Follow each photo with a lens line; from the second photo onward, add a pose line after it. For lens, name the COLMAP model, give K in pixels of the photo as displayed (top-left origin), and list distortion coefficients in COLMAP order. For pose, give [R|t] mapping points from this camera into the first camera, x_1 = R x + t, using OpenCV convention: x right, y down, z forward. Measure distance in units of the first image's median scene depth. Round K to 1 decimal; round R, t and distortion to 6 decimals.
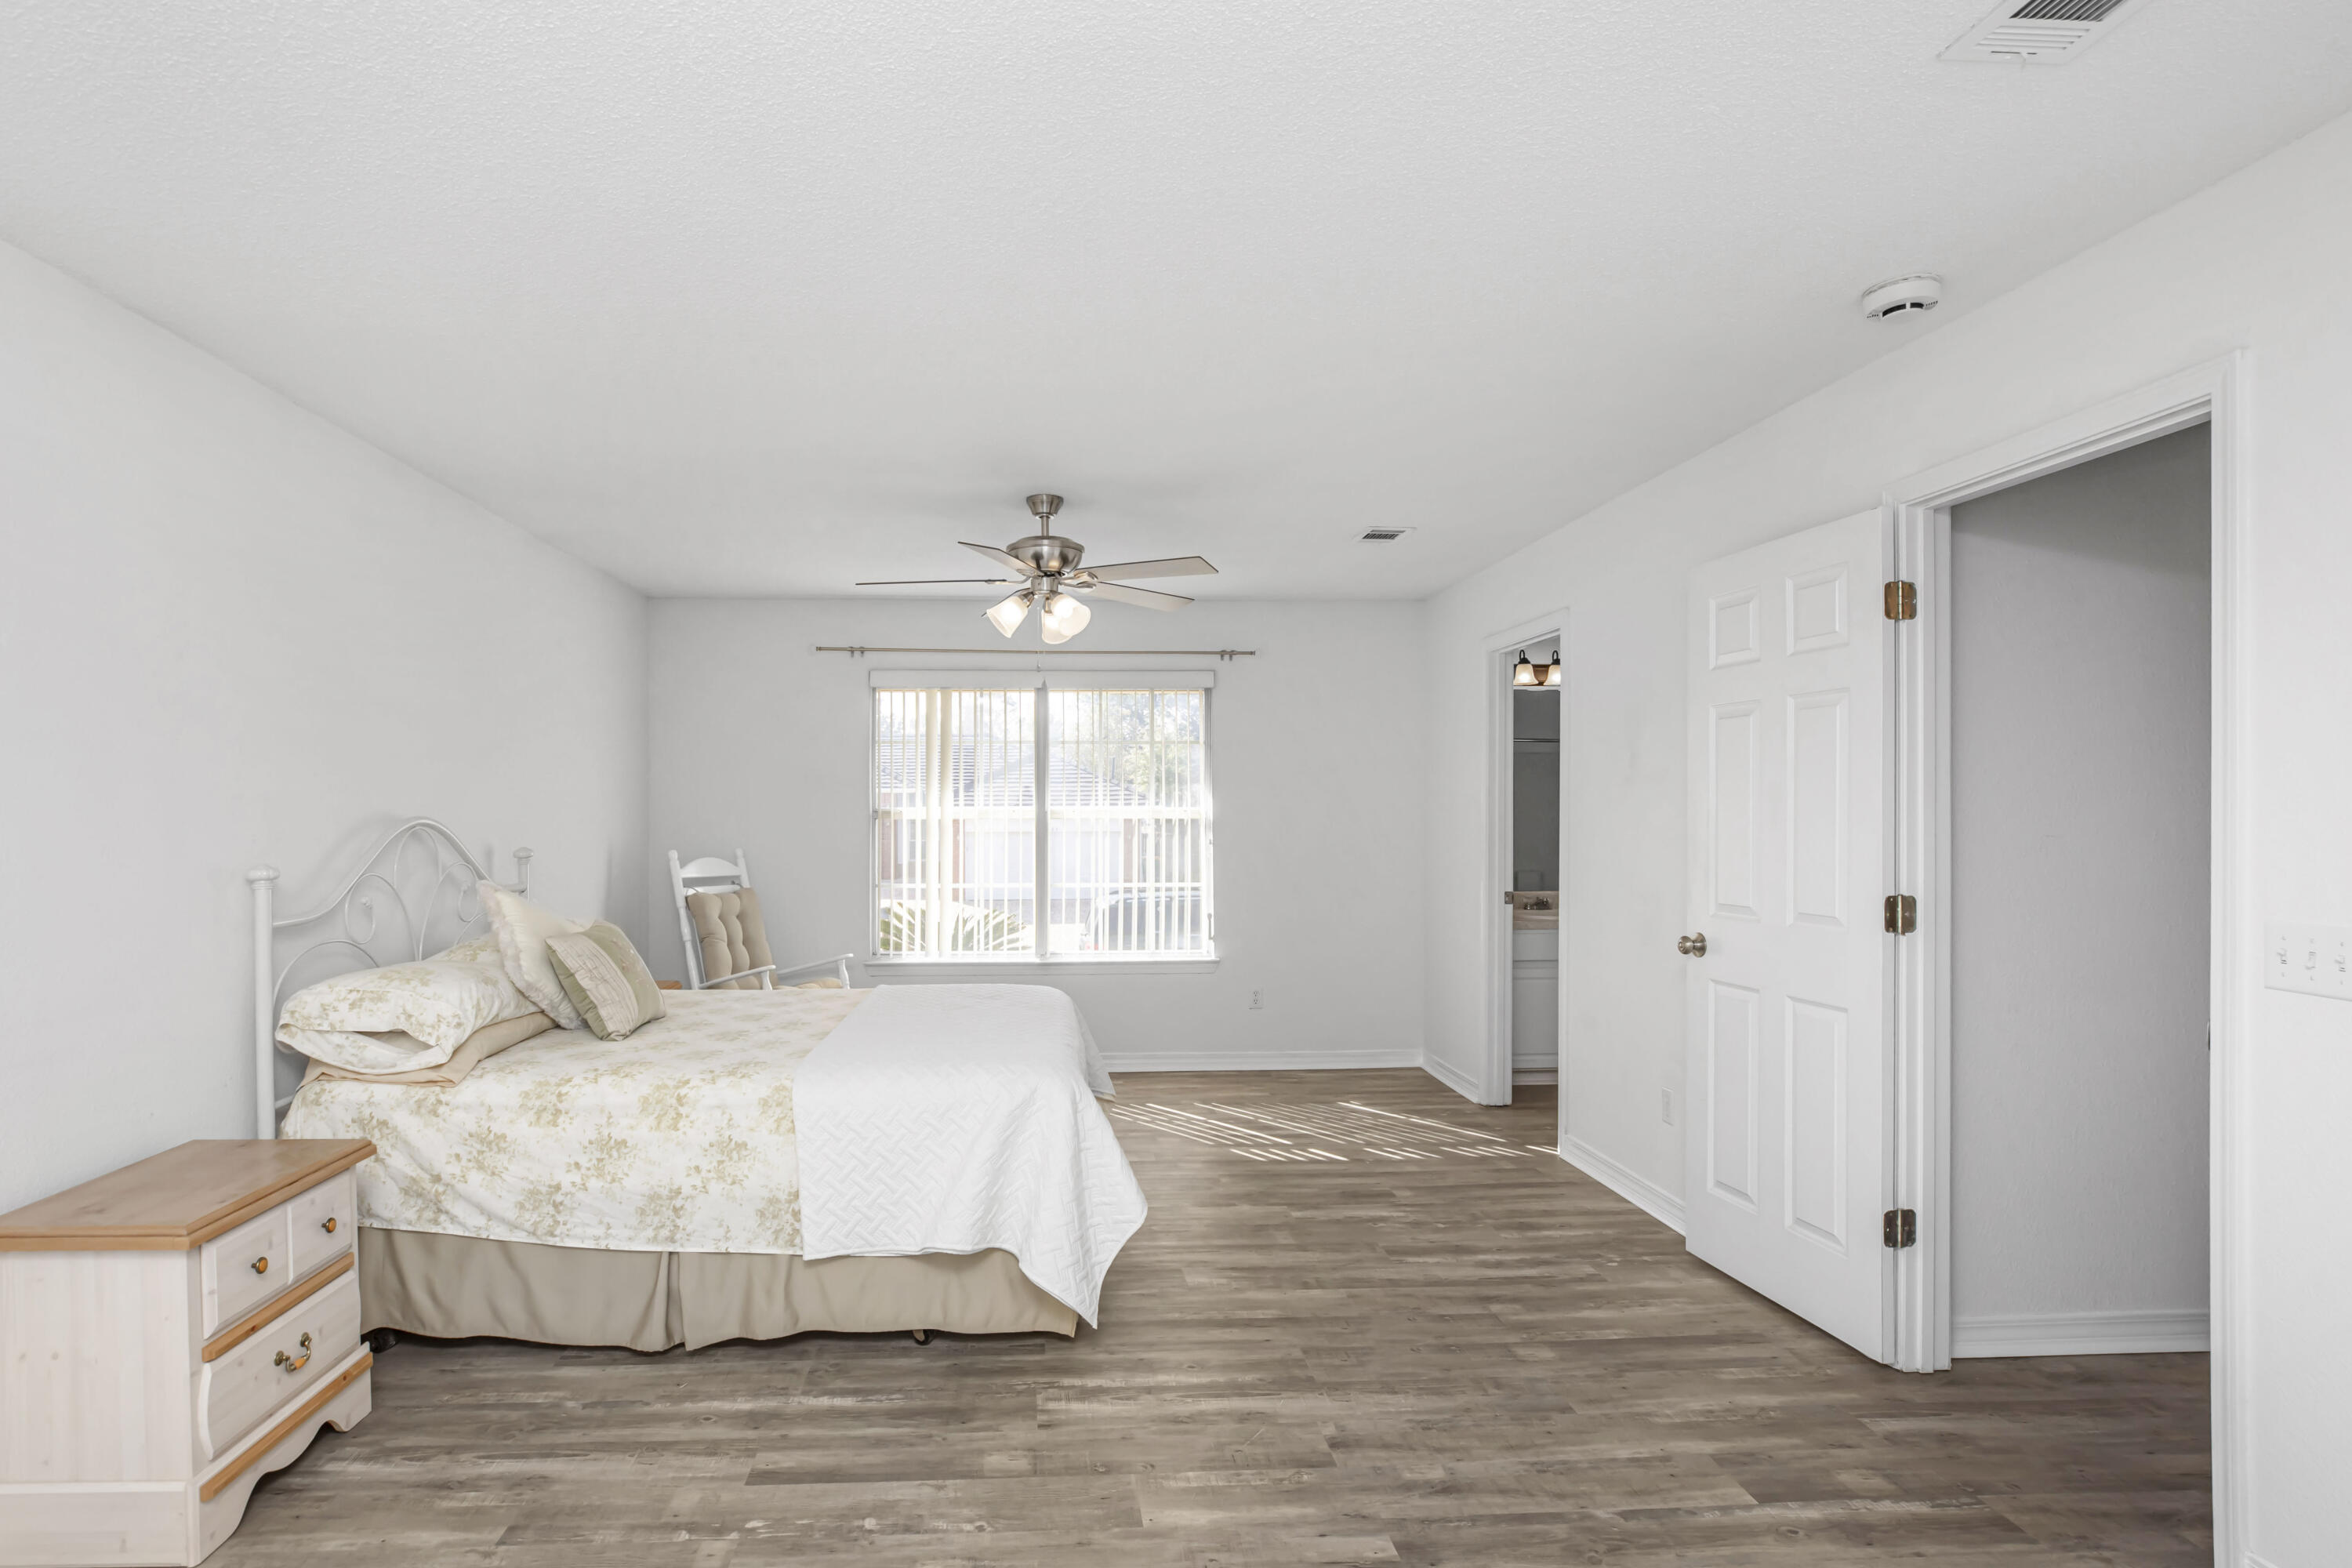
lens RADIAL K [[1150.8, 0, 1168.7], [0, 1150.8, 797.7], [0, 0, 1]] dist [-0.032045, 0.008161]
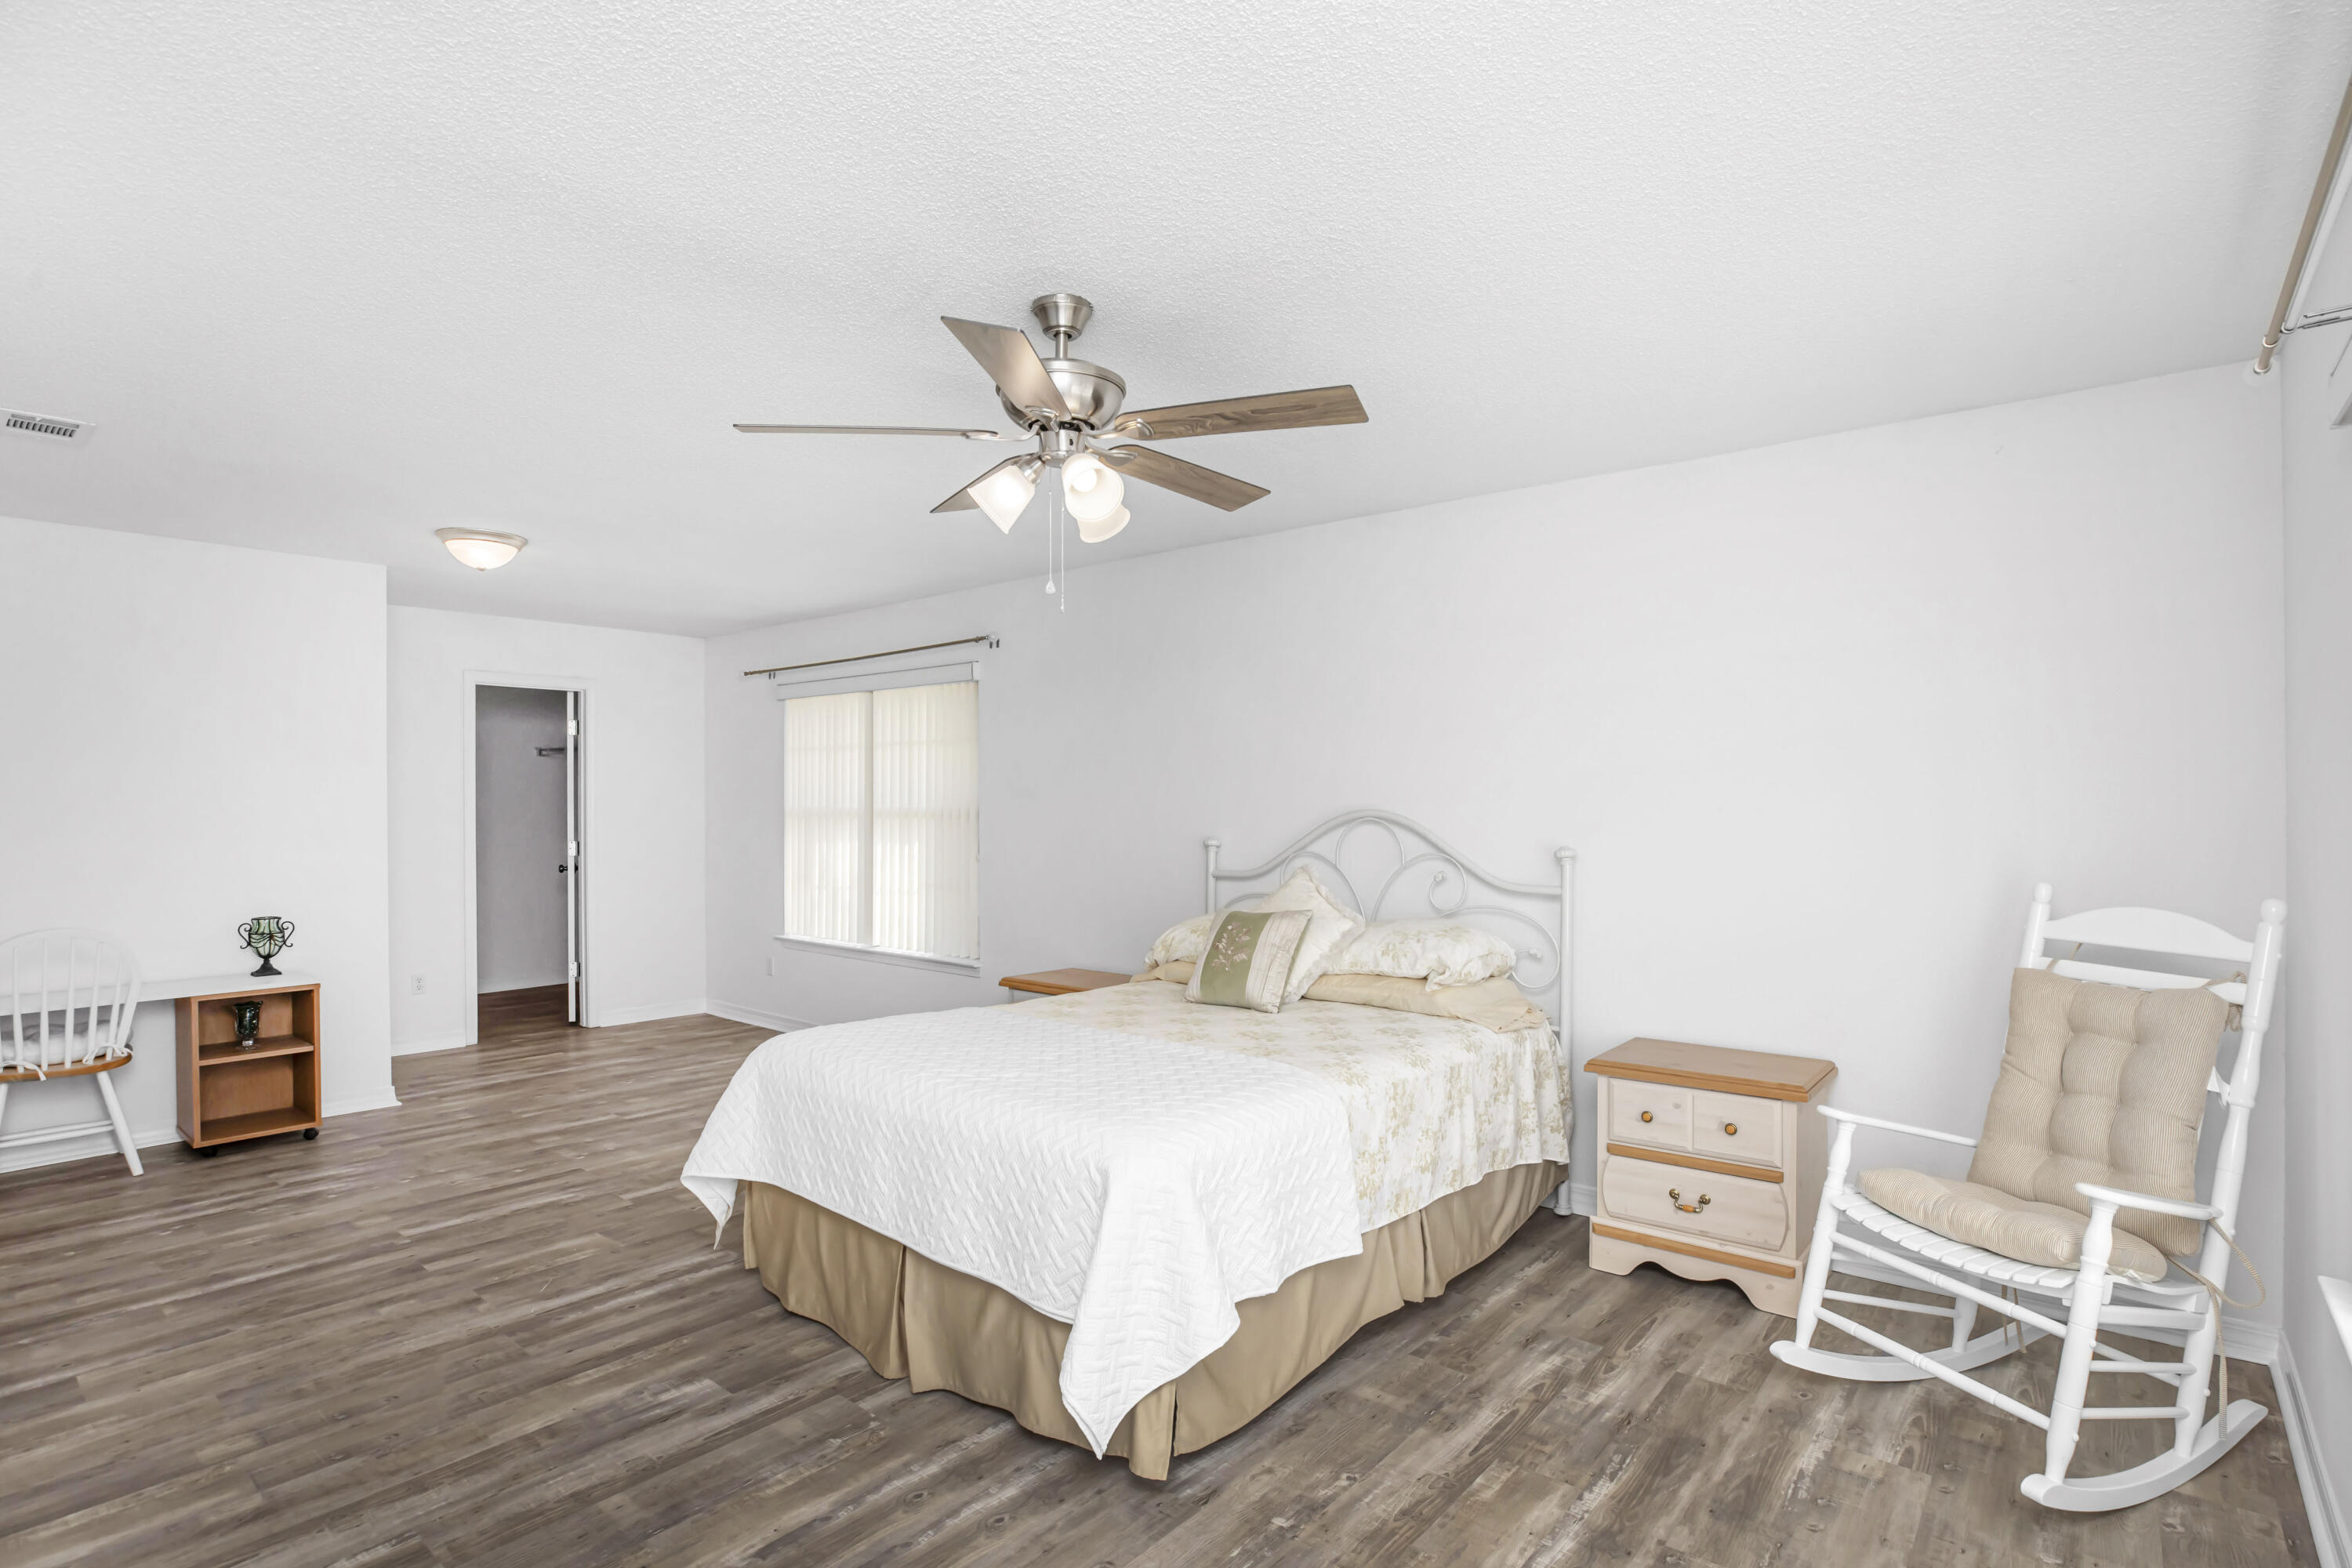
lens RADIAL K [[1150.8, 0, 1182.5], [0, 1150.8, 799.0], [0, 0, 1]] dist [-0.032045, 0.008161]
pose [[-0.721727, -0.004168, -0.692165, 0.379678], [0.007118, 0.999884, -0.013444, 0.018828], [0.692141, -0.014630, -0.721614, 2.058287]]
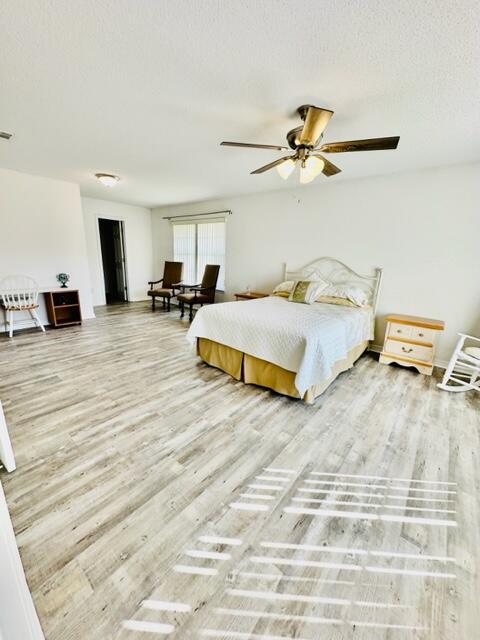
lens RADIAL K [[255.0, 0, 235.4], [0, 255.0, 318.1], [0, 0, 1]] dist [0.001304, 0.000399]
pose [[-0.723107, 0.136602, -0.677094, 0.531261], [-0.031238, 0.972780, 0.229617, 0.030404], [0.690029, 0.187189, -0.699157, 1.833034]]
